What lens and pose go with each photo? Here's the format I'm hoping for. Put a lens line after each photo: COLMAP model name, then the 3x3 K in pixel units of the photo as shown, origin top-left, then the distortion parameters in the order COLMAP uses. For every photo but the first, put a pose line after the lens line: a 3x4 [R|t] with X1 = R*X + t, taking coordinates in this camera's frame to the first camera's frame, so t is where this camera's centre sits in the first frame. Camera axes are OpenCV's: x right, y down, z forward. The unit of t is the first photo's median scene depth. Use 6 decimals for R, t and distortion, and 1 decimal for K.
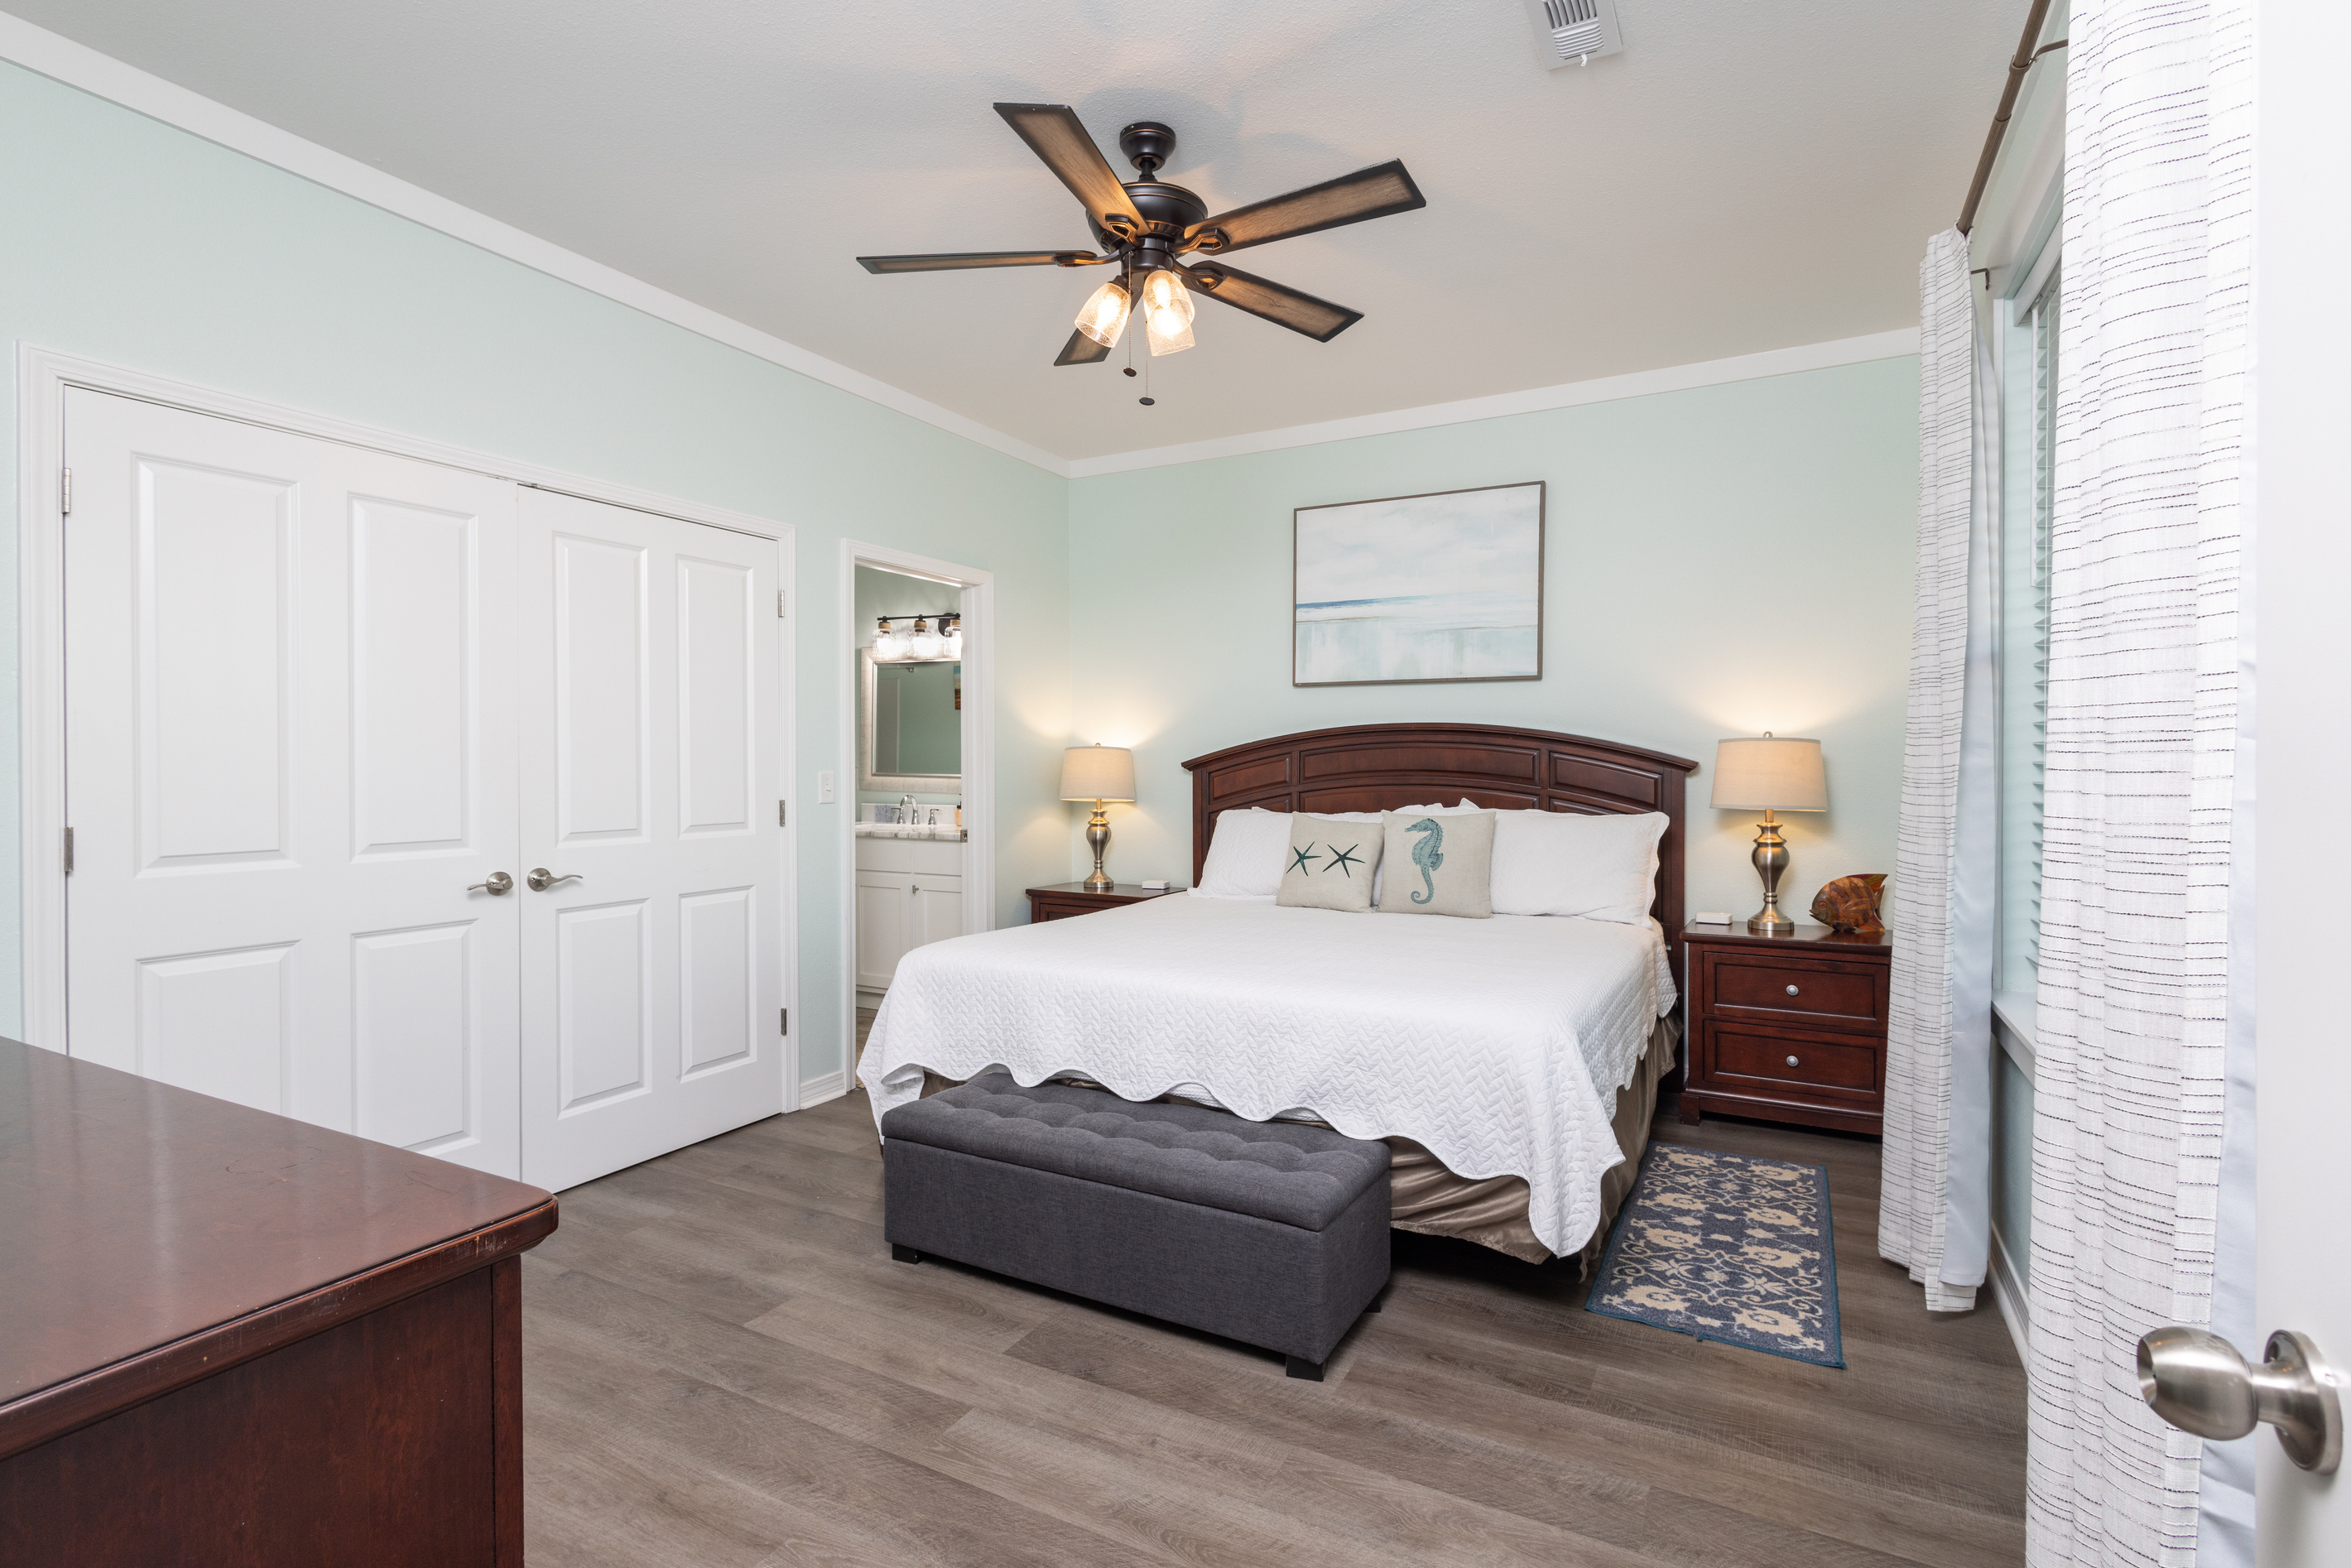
lens RADIAL K [[1110.6, 0, 1178.1], [0, 1110.6, 778.8], [0, 0, 1]] dist [0.008249, -0.001949]
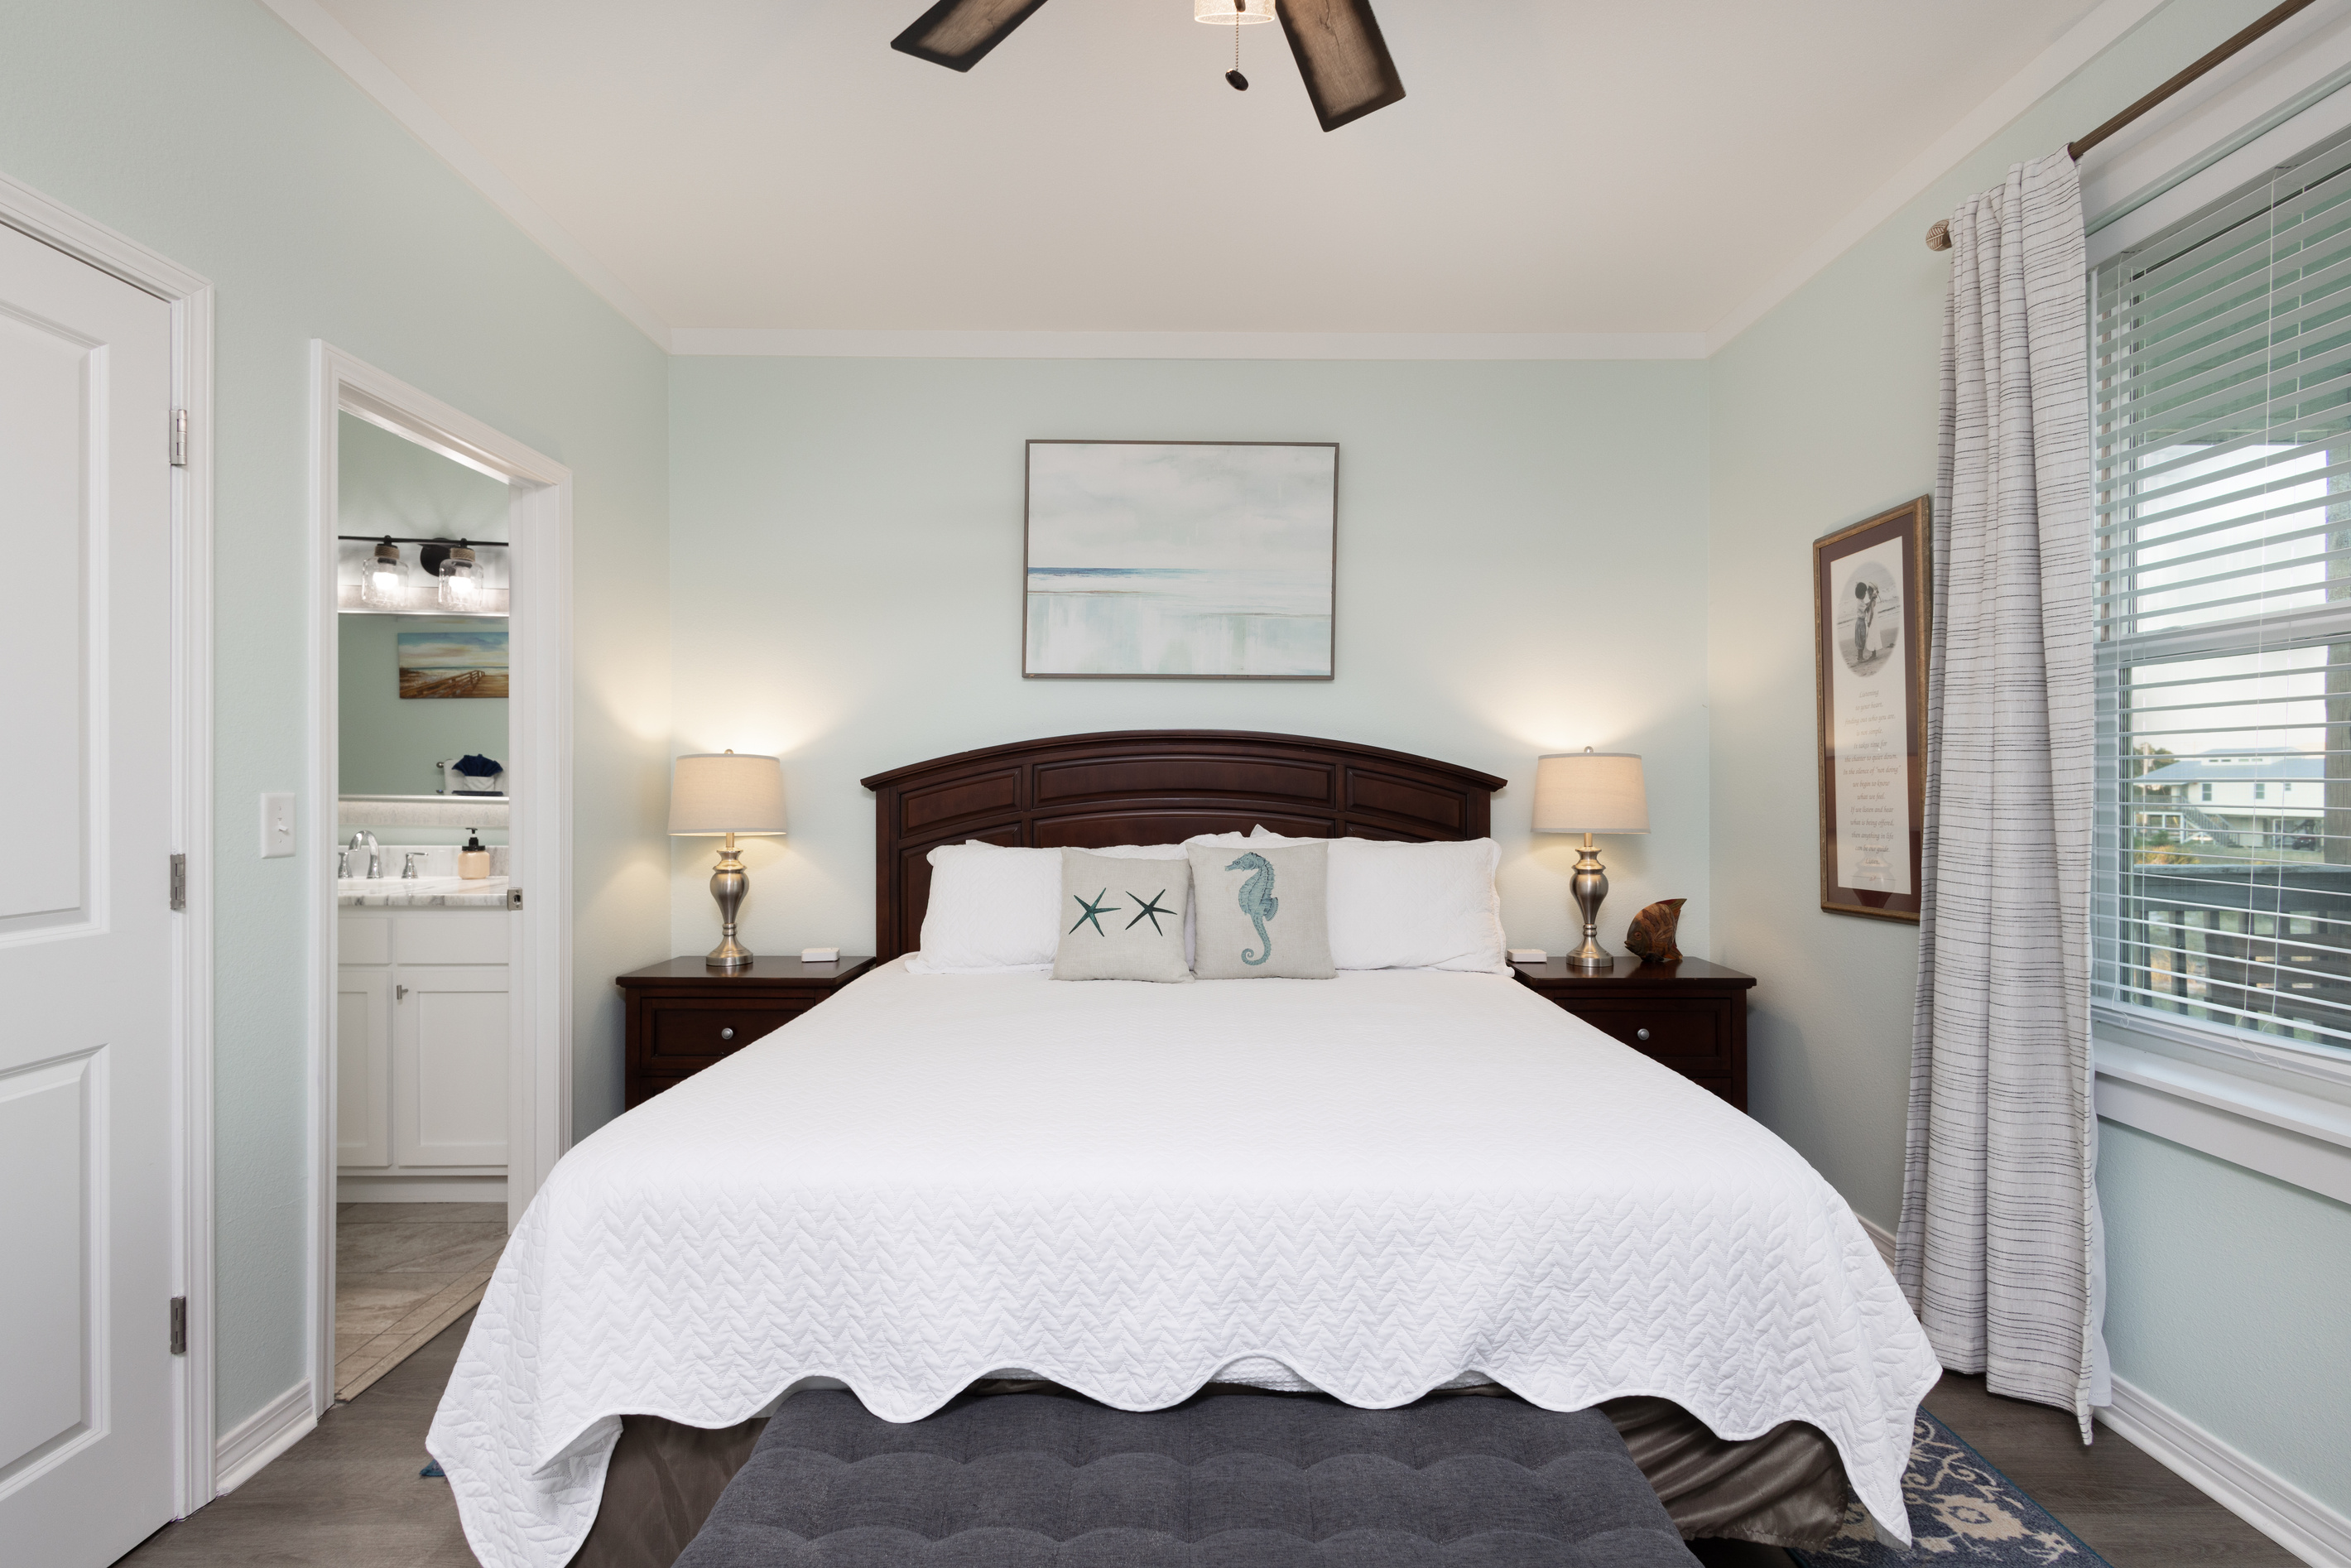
lens RADIAL K [[1110.6, 0, 1167.4], [0, 1110.6, 784.0], [0, 0, 1]] dist [0.008249, -0.001949]
pose [[0.884122, 0.001655, 0.467254, -0.185505], [0.004389, 0.999920, -0.011846, -0.002733], [-0.467236, 0.012524, 0.884044, 0.345834]]
